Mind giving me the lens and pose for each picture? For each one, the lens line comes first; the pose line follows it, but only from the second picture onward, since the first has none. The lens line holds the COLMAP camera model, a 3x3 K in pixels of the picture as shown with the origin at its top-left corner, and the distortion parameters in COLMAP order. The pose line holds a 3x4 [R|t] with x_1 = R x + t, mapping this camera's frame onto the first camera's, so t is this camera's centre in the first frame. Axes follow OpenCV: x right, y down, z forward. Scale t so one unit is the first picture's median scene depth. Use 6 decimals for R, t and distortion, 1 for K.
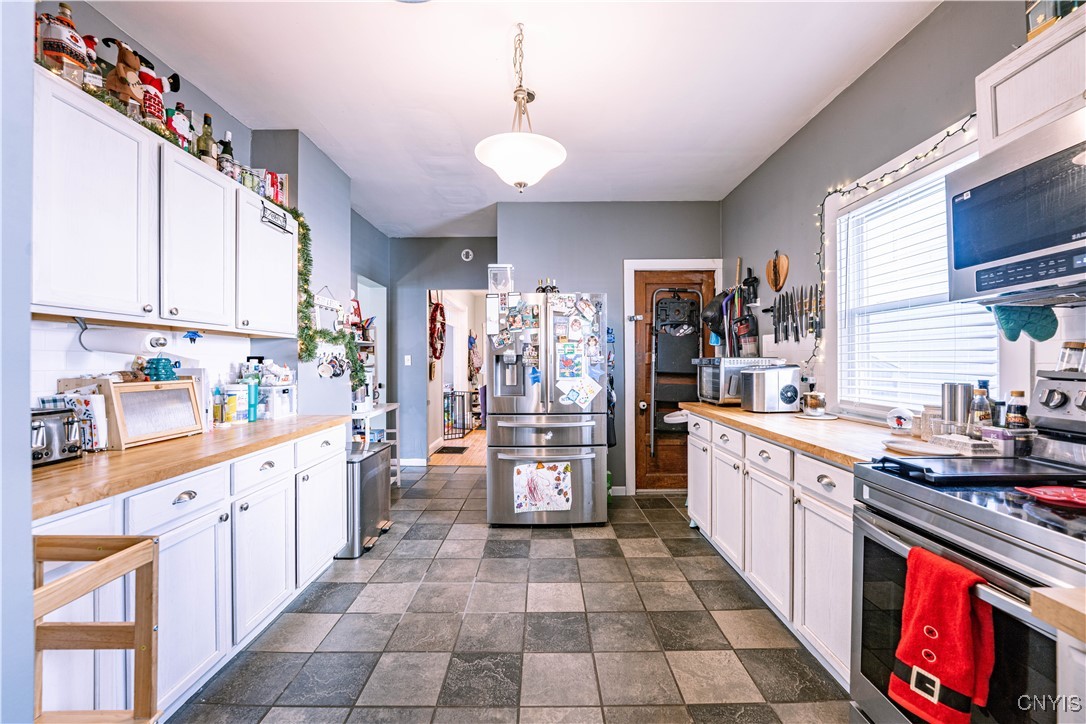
lens RADIAL K [[448.6, 0, 543.5], [0, 448.6, 362.2], [0, 0, 1]] dist [-0.007014, -0.002672]
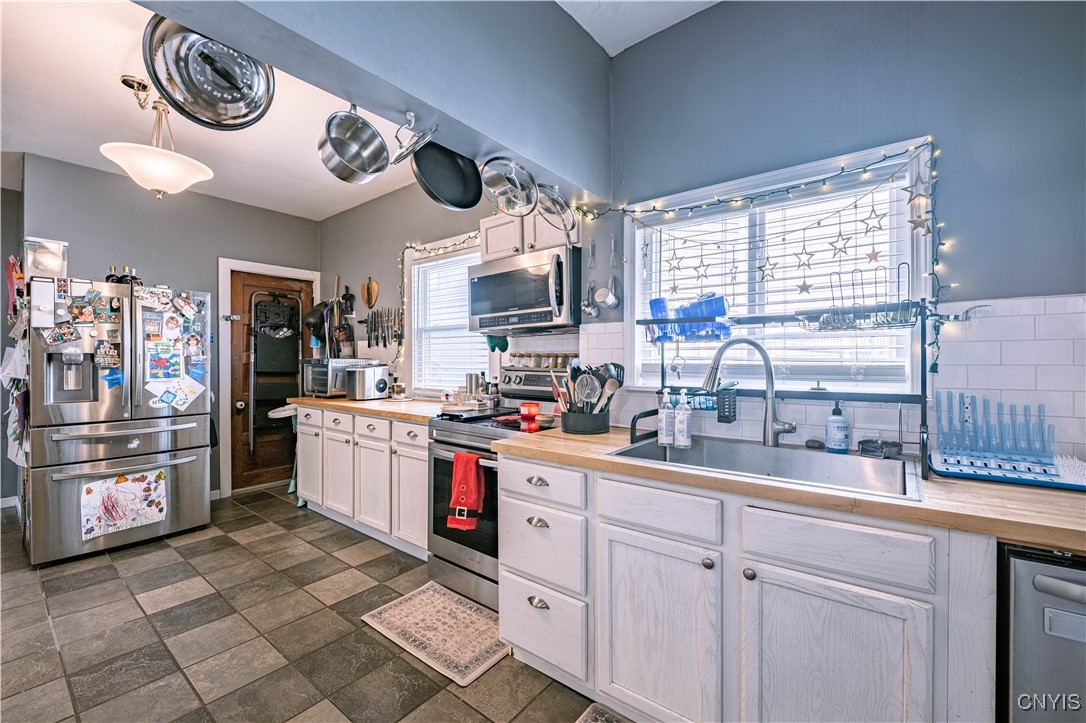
lens RADIAL K [[448.6, 0, 543.4], [0, 448.6, 362.5], [0, 0, 1]] dist [-0.007014, -0.002672]
pose [[0.619768, 0.000574, 0.784785, -0.225045], [-0.000762, 1.000000, -0.000130, 0.000423], [-0.784785, -0.000518, 0.619768, -0.248195]]
